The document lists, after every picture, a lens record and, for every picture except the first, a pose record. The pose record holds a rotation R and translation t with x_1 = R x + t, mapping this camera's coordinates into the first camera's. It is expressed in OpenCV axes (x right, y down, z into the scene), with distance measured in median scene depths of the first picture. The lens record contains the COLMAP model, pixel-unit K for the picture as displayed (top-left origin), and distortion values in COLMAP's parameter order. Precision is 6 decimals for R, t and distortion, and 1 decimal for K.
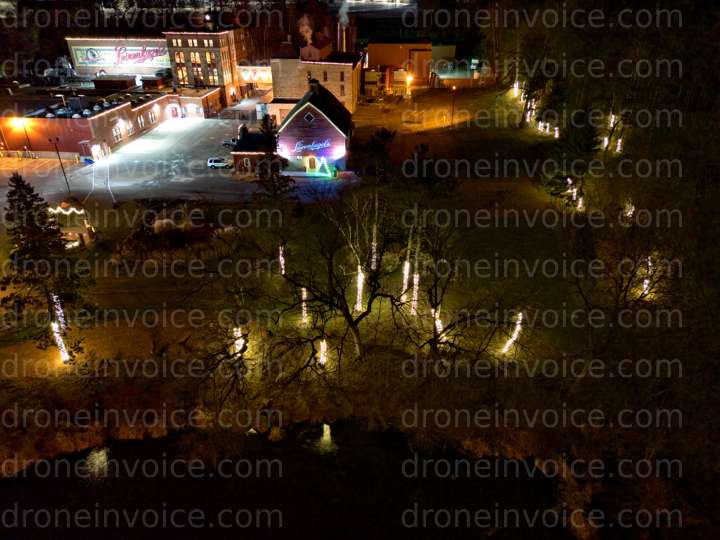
lens RADIAL K [[507.9, 0, 362.3], [0, 507.9, 273.0], [0, 0, 1]] dist [0.072189, -0.058697]
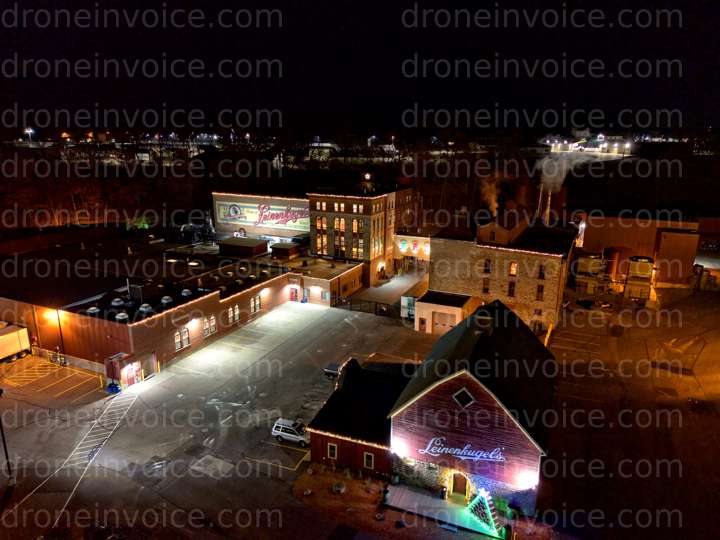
lens RADIAL K [[507.9, 0, 359.2], [0, 507.9, 268.3], [0, 0, 1]] dist [0.072189, -0.058697]
pose [[0.932081, 0.097781, -0.348804, -0.036677], [-0.181659, 0.959225, -0.216533, -0.266727], [0.313409, 0.265190, 0.911838, 0.458452]]
